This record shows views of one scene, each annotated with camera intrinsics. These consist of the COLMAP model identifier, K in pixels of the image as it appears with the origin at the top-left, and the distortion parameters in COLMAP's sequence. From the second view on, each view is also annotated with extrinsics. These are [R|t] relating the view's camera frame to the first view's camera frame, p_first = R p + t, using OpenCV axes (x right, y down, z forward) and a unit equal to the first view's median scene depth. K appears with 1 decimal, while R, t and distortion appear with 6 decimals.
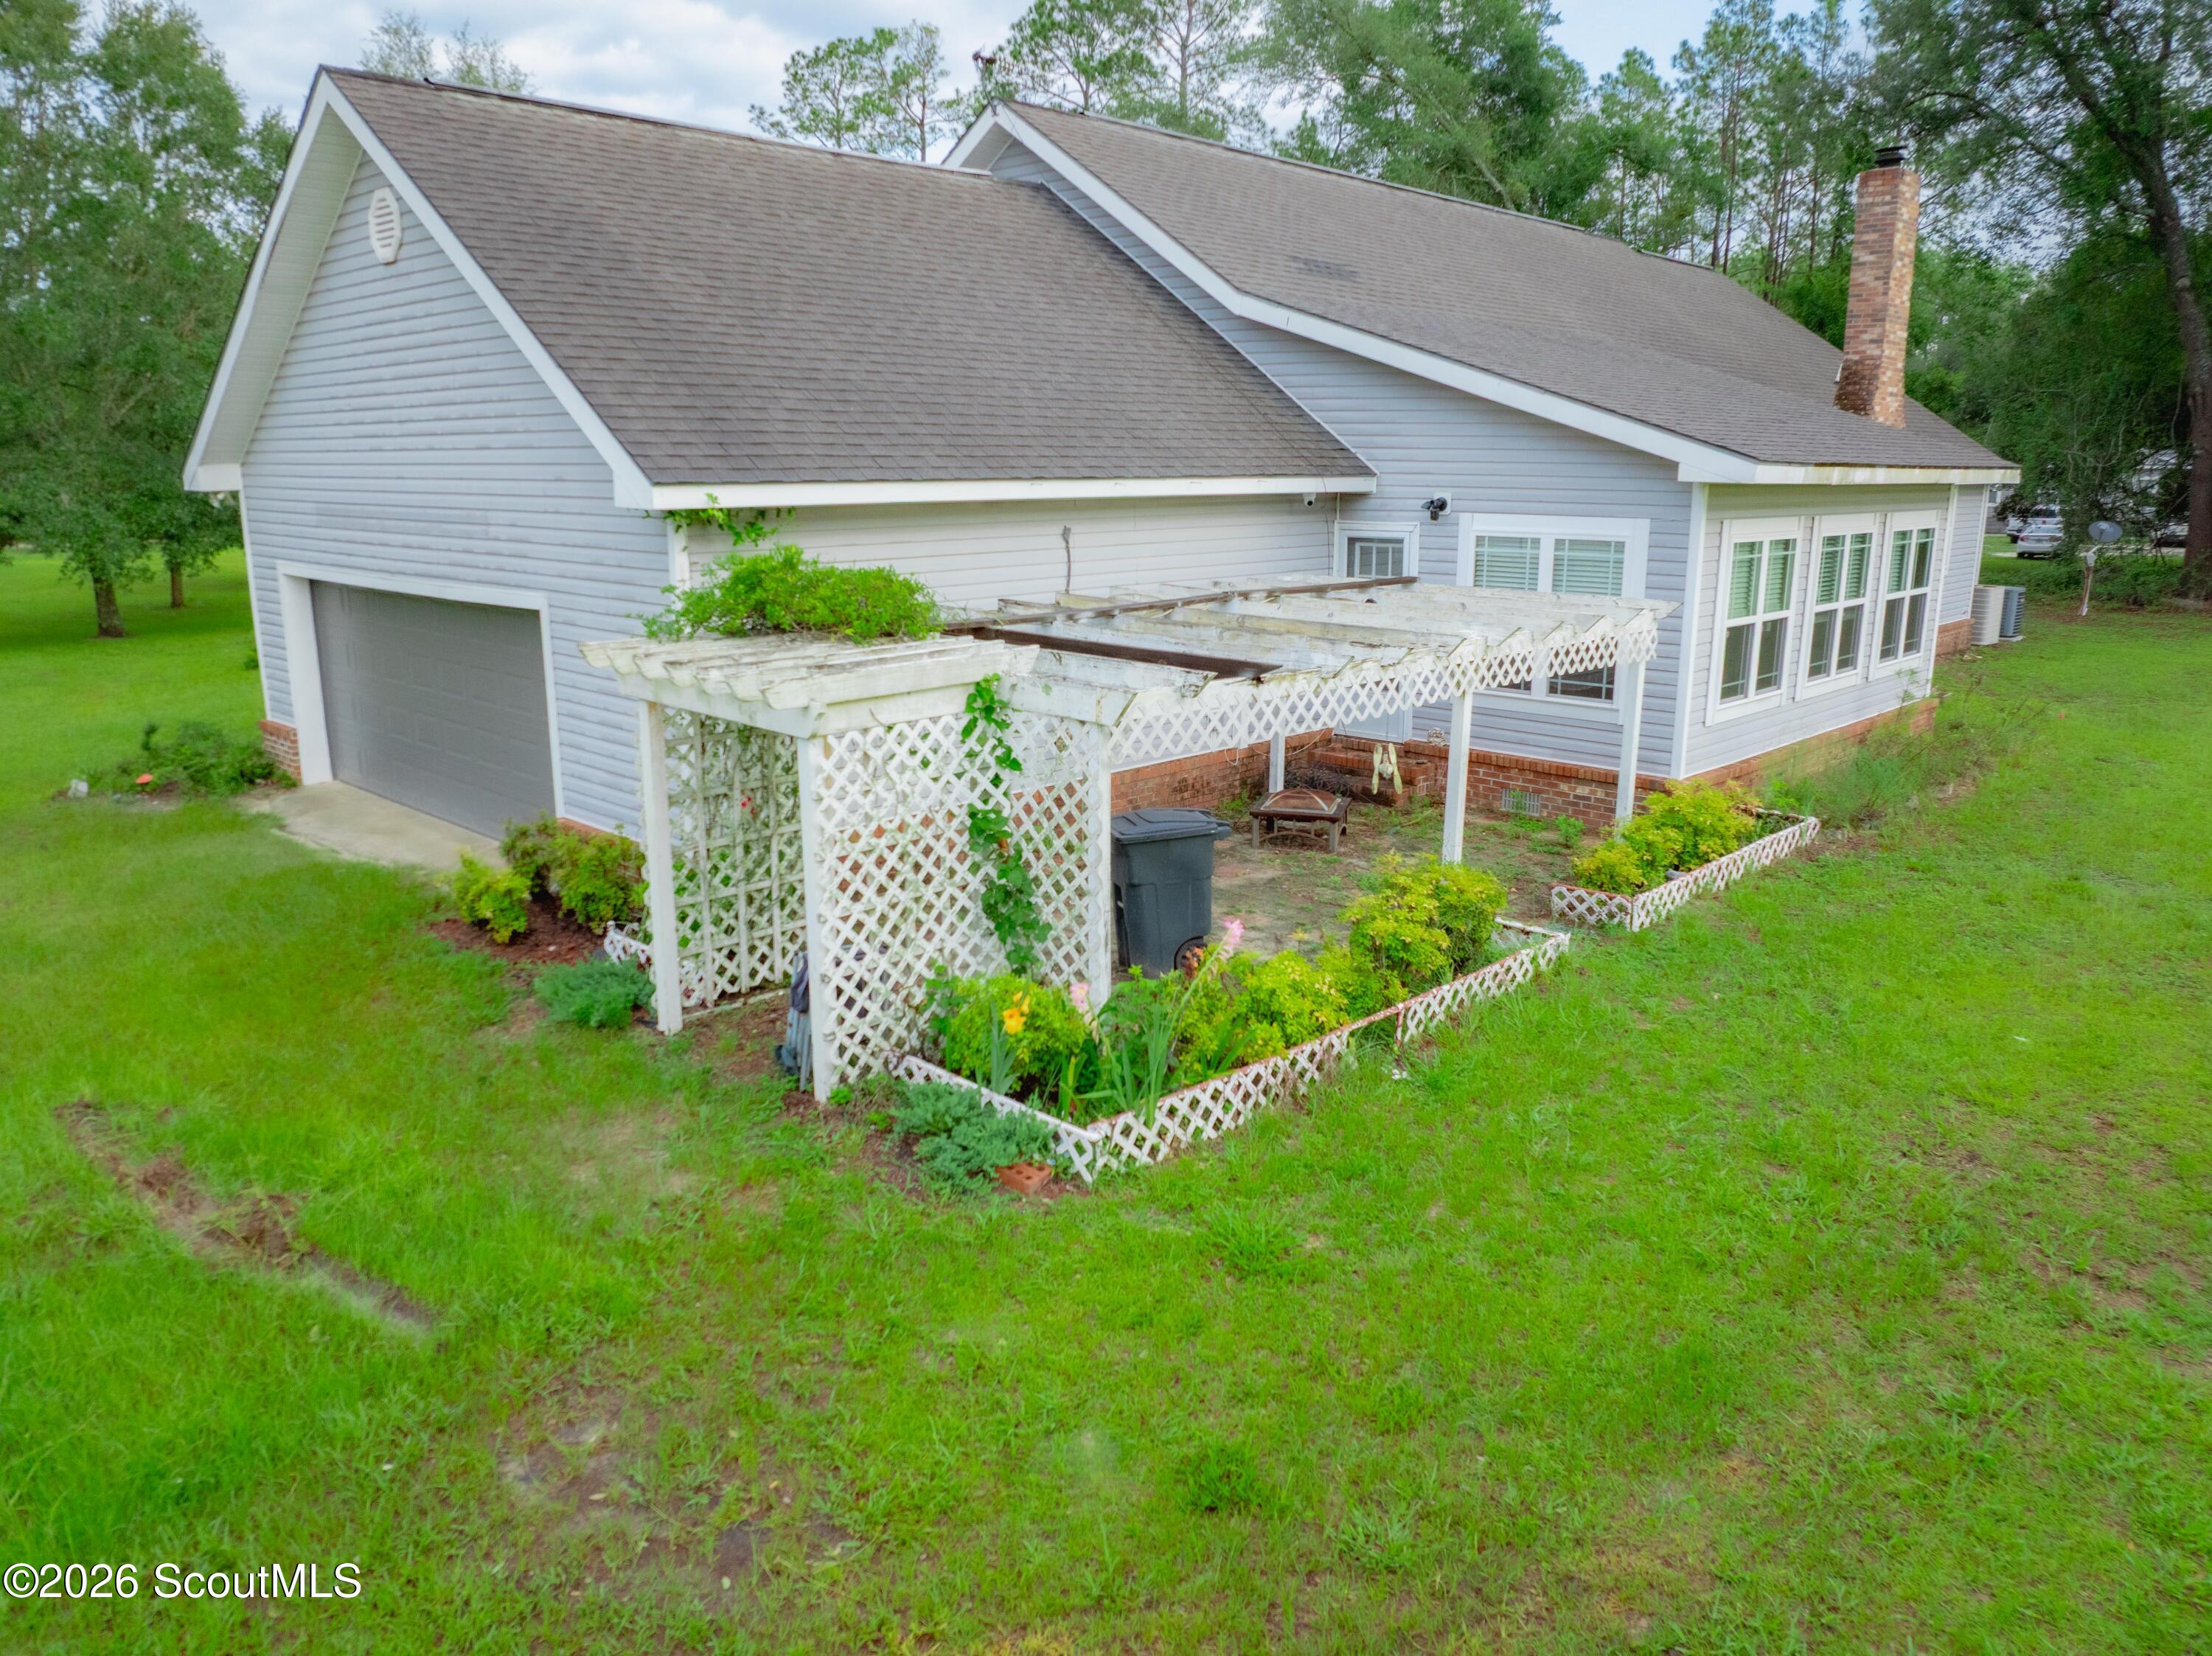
lens RADIAL K [[1557.6, 0, 1106.0], [0, 1557.6, 828.0], [0, 0, 1]] dist [-0.006334, -0.059855]
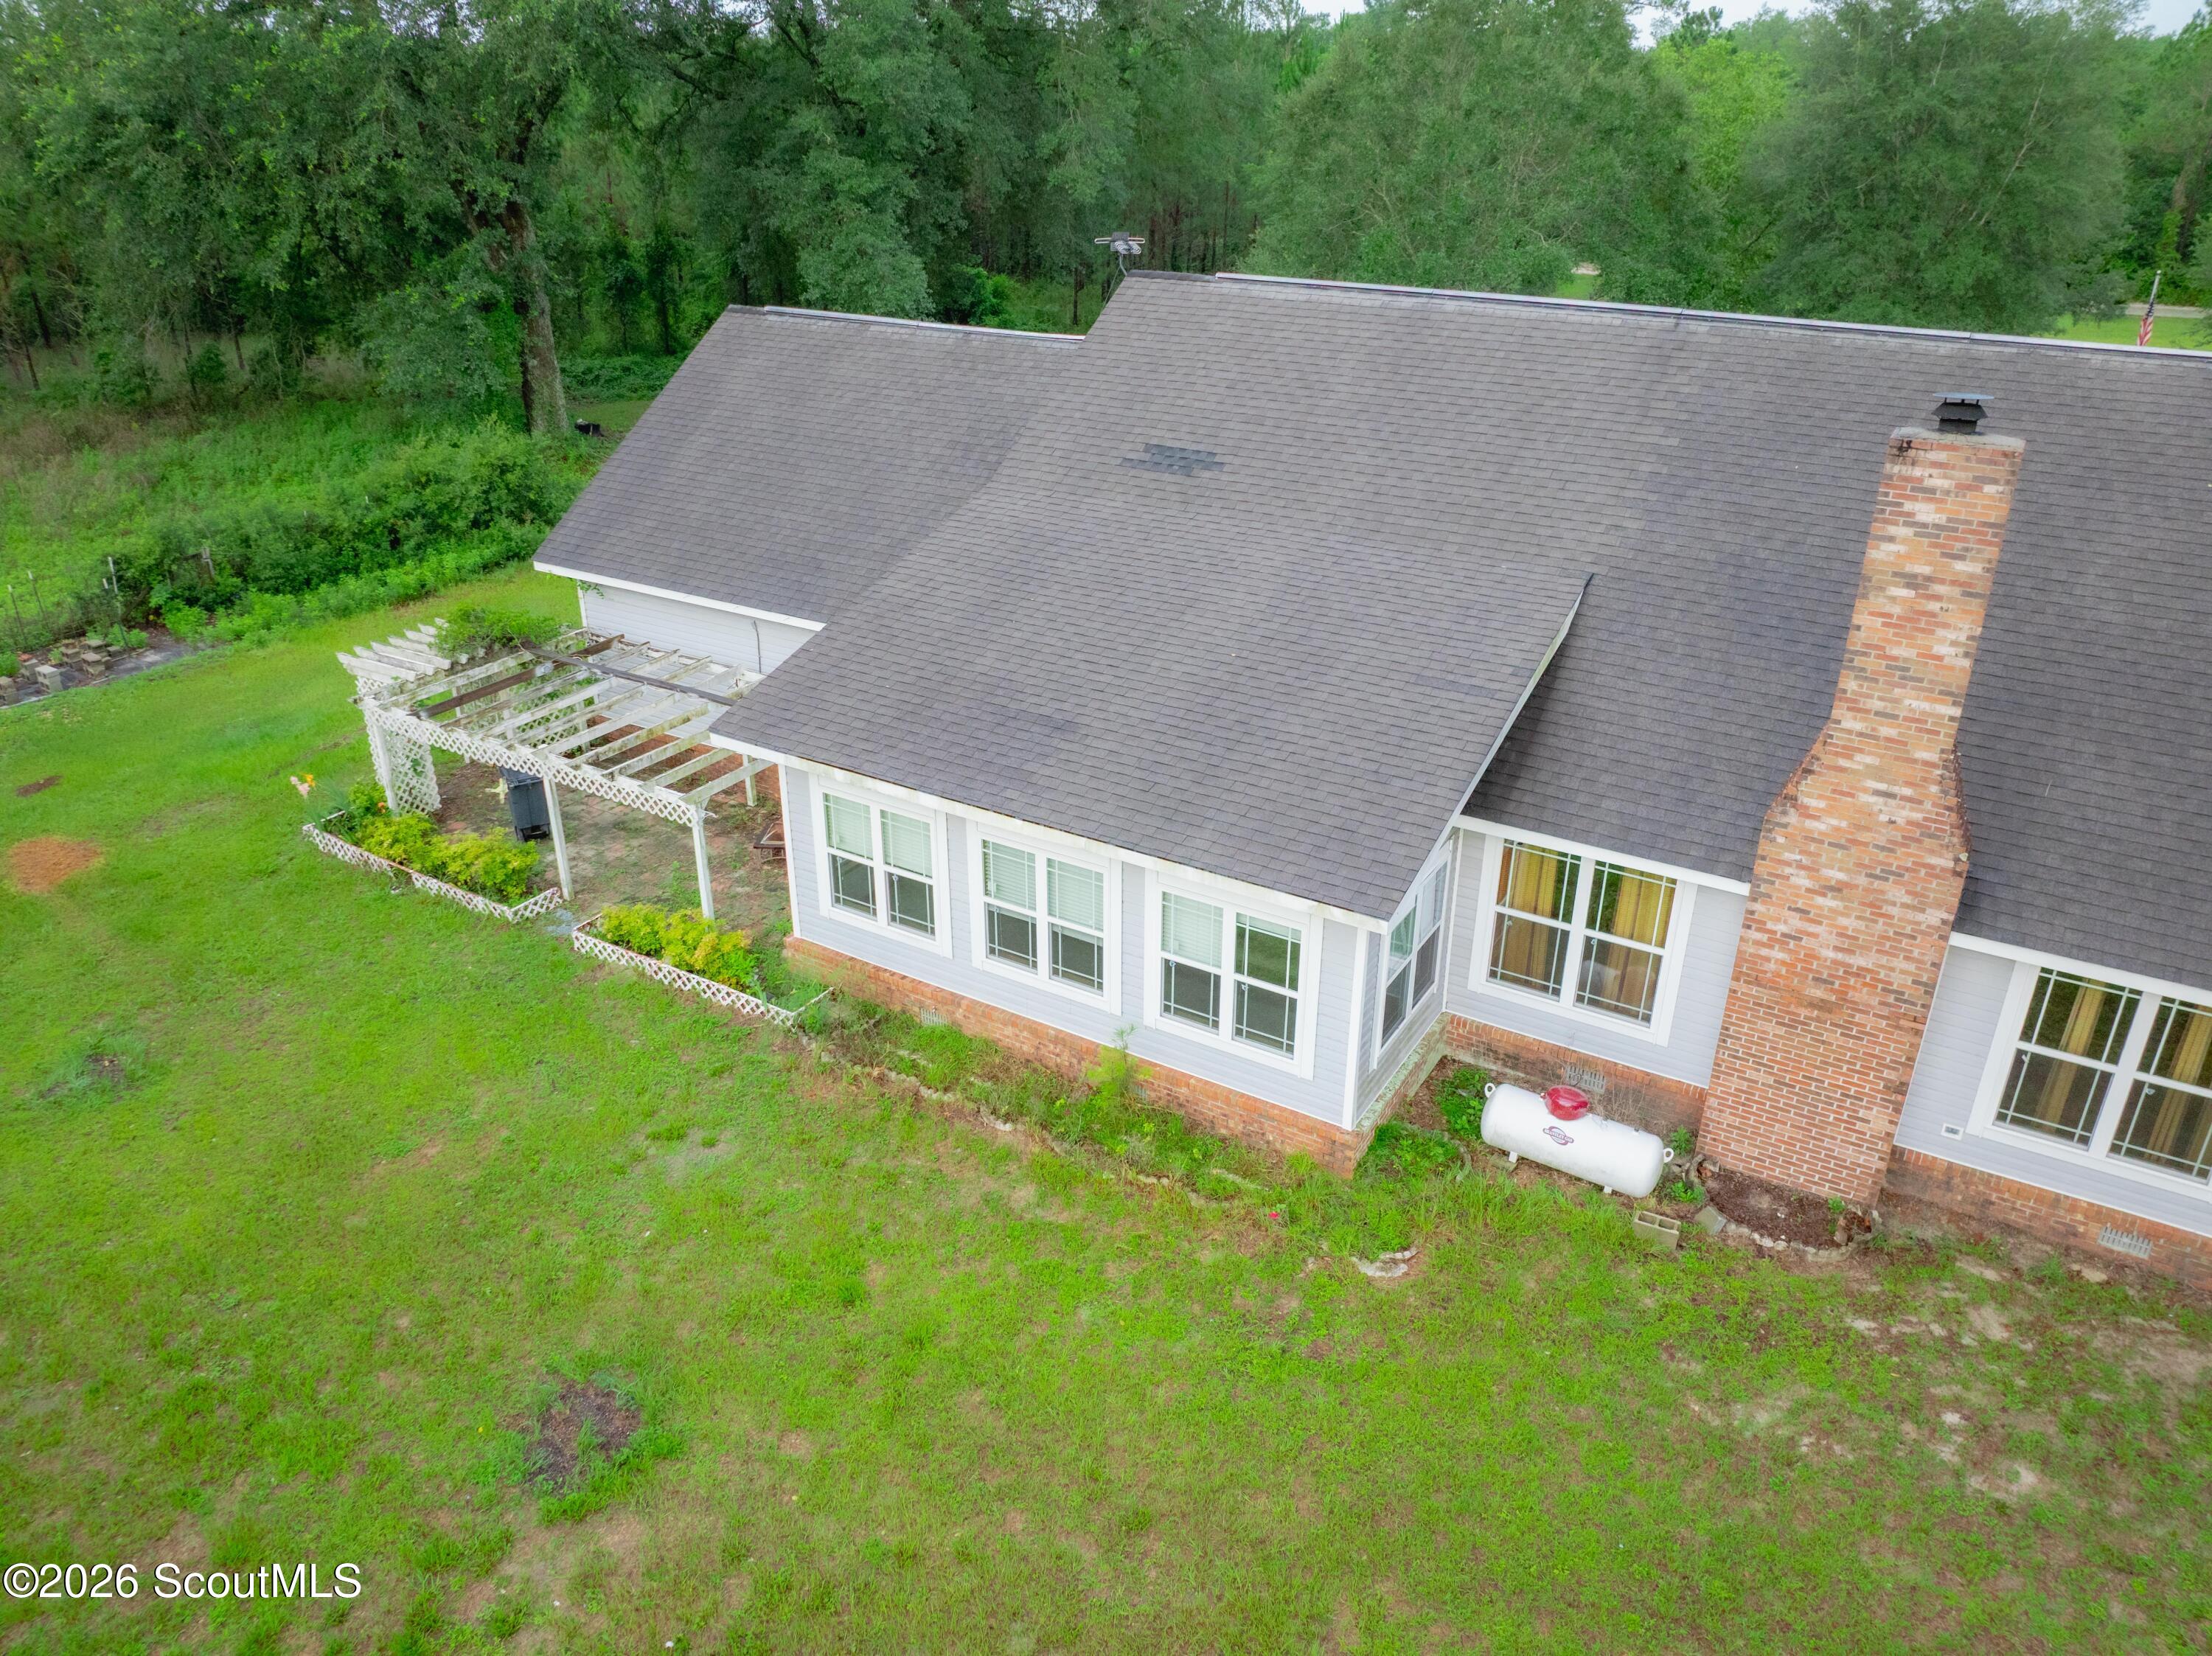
lens RADIAL K [[1557.6, 0, 1106.0], [0, 1557.6, 828.0], [0, 0, 1]] dist [-0.006334, -0.059855]
pose [[0.214065, 0.438534, -0.872849, 0.983917], [-0.220759, 0.892162, 0.394096, -0.443233], [0.951547, 0.108327, 0.287791, 0.542860]]
